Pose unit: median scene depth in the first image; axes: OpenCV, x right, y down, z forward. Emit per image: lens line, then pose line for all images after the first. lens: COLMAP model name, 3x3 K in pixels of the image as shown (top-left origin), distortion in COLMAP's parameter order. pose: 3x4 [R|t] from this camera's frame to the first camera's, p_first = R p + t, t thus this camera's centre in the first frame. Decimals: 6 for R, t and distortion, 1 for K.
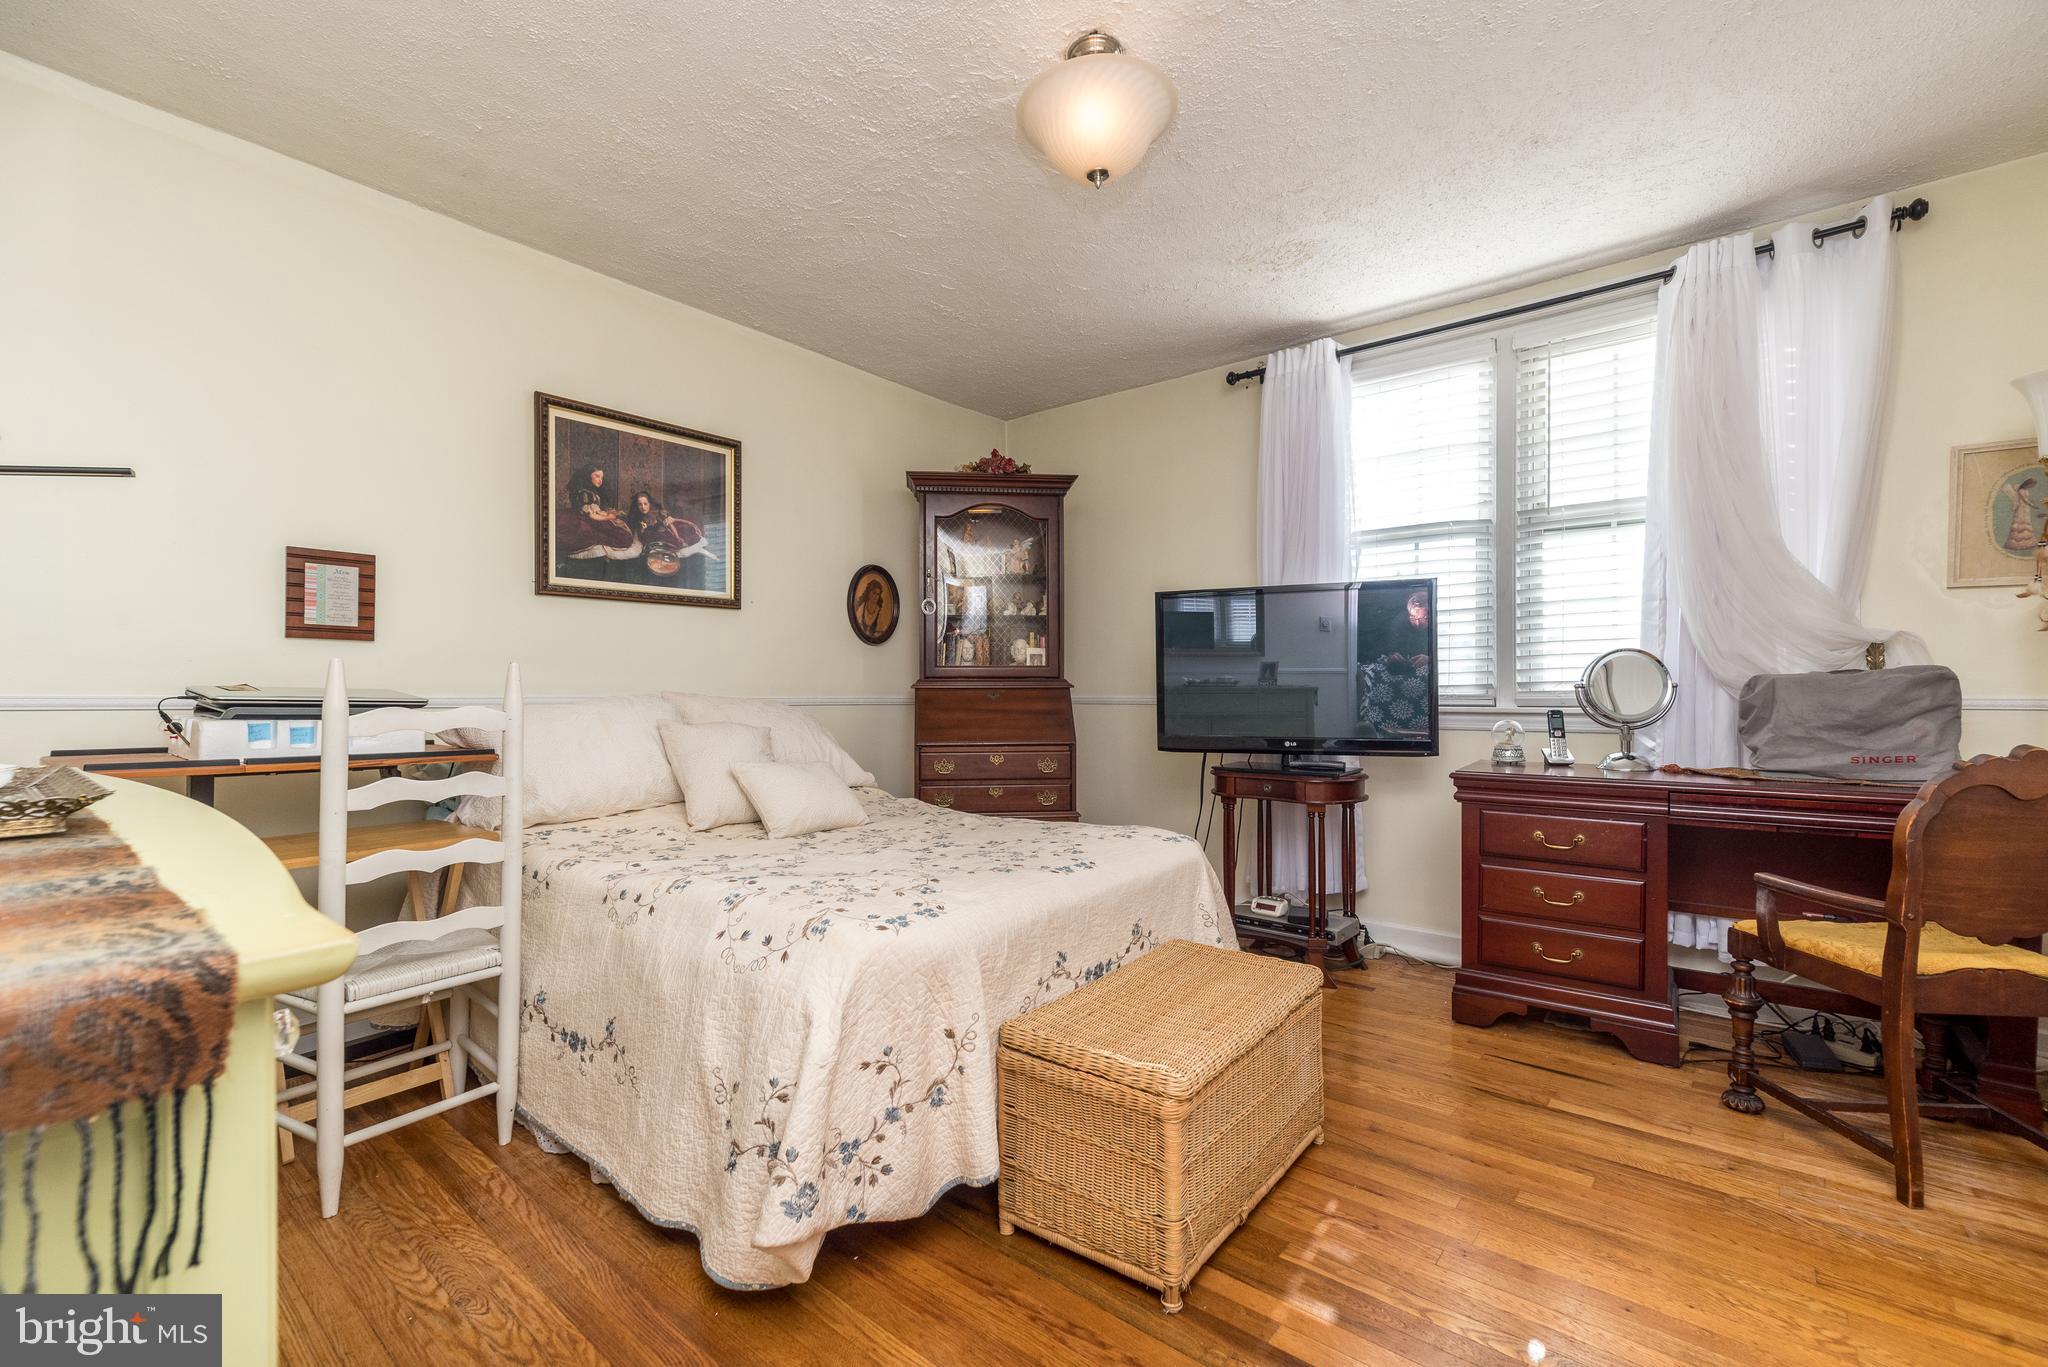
lens RADIAL K [[880.6, 0, 1020.1], [0, 880.6, 694.4], [0, 0, 1]] dist [0.005013, 0.001589]
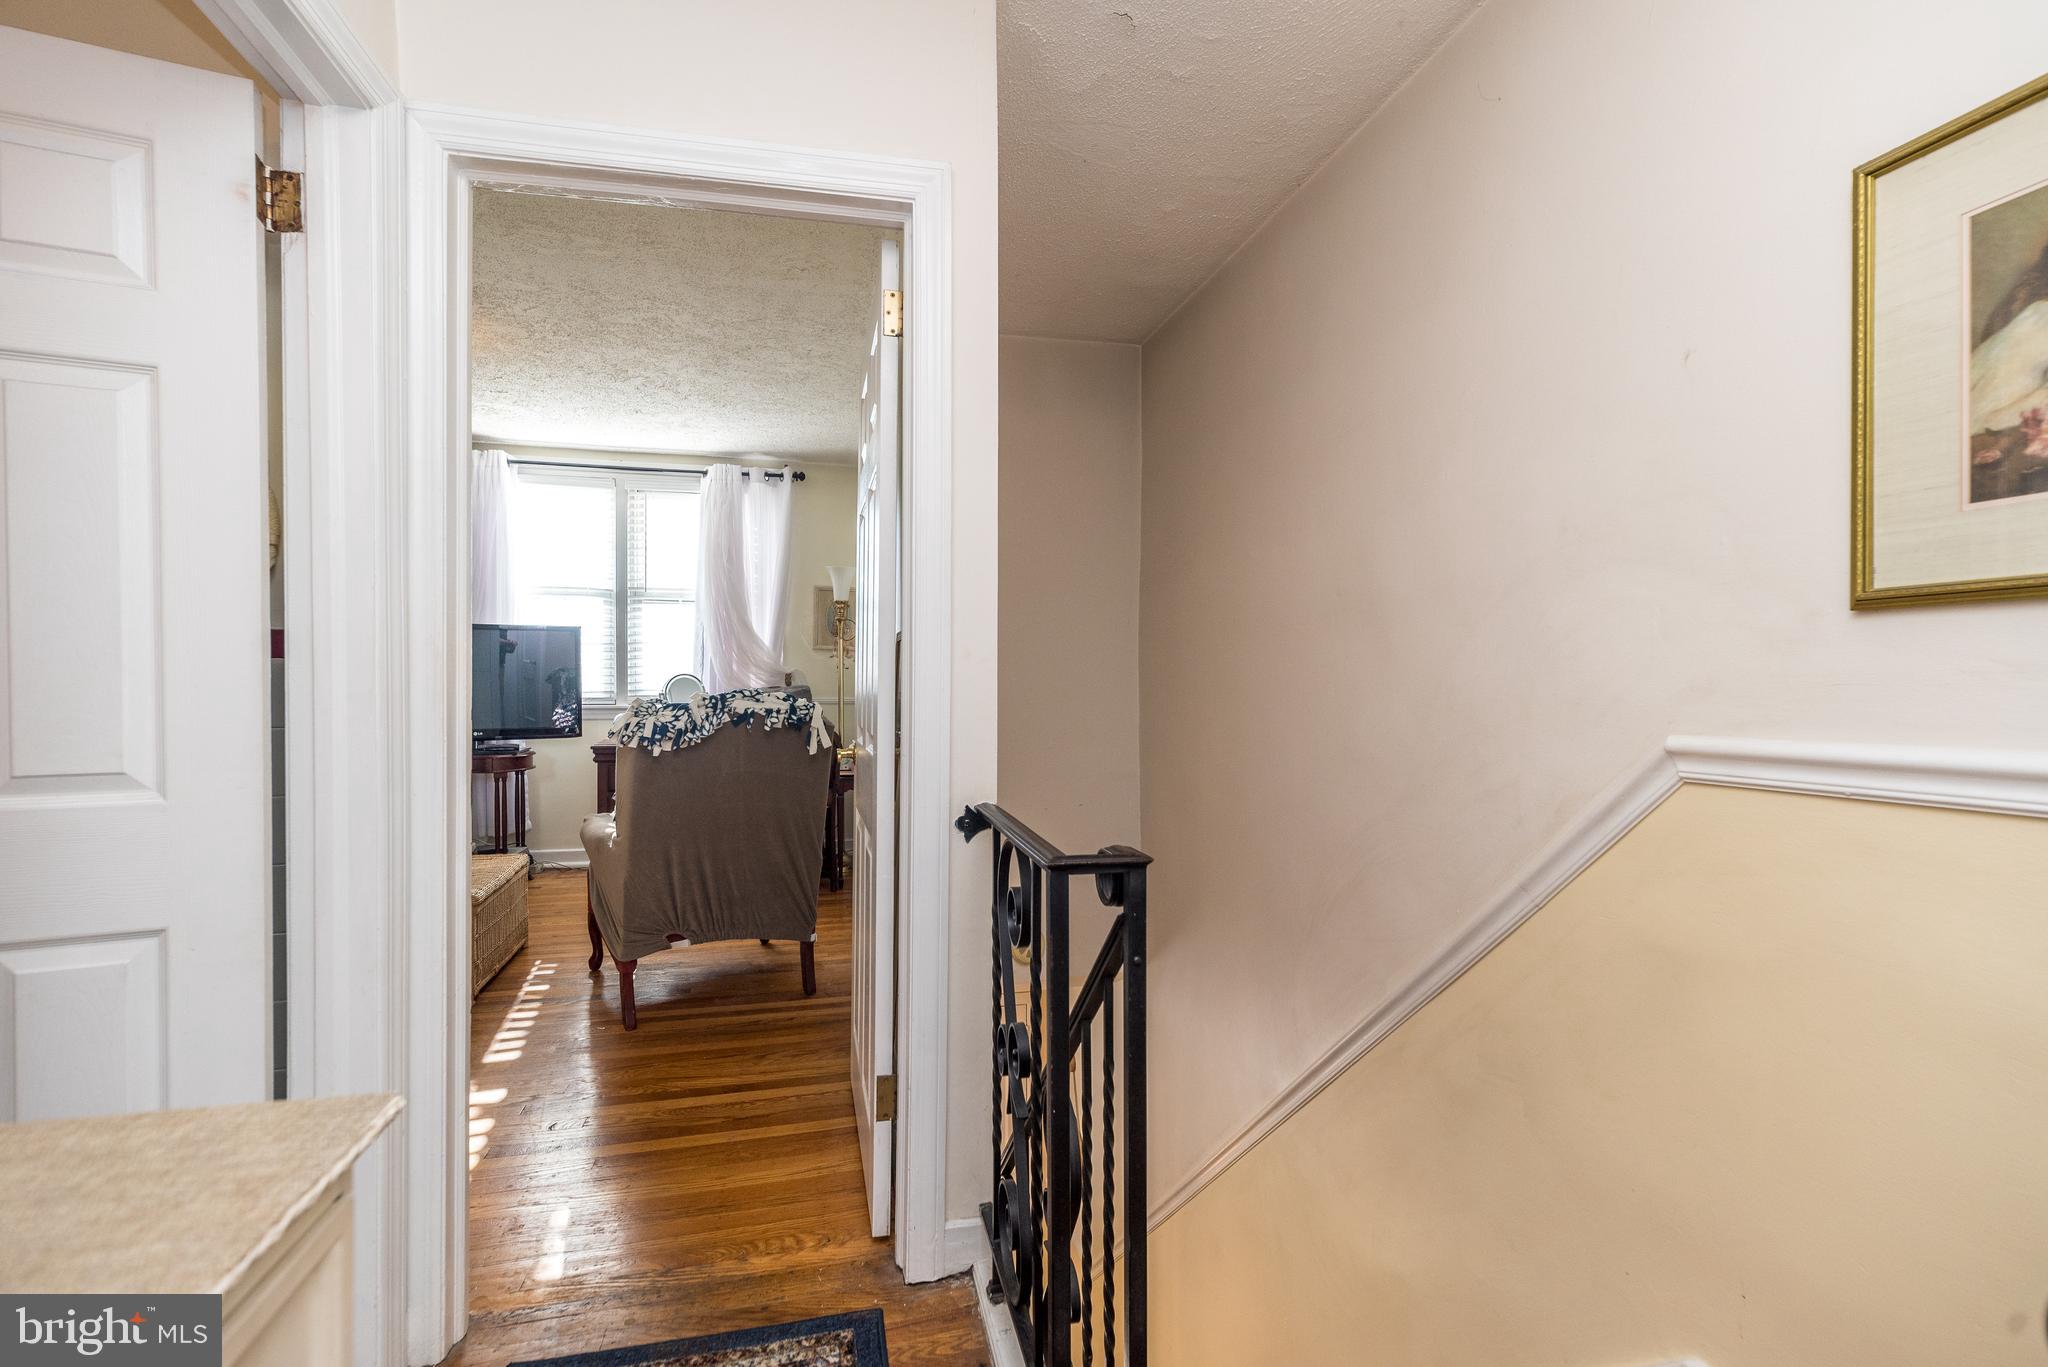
lens RADIAL K [[880.6, 0, 1015.6], [0, 880.6, 694.5], [0, 0, 1]] dist [0.005013, 0.001589]
pose [[0.591675, 0.001966, 0.806174, -0.353792], [-0.001107, 0.999998, -0.001626, -0.005620], [-0.806176, 0.000070, 0.591676, -0.590858]]
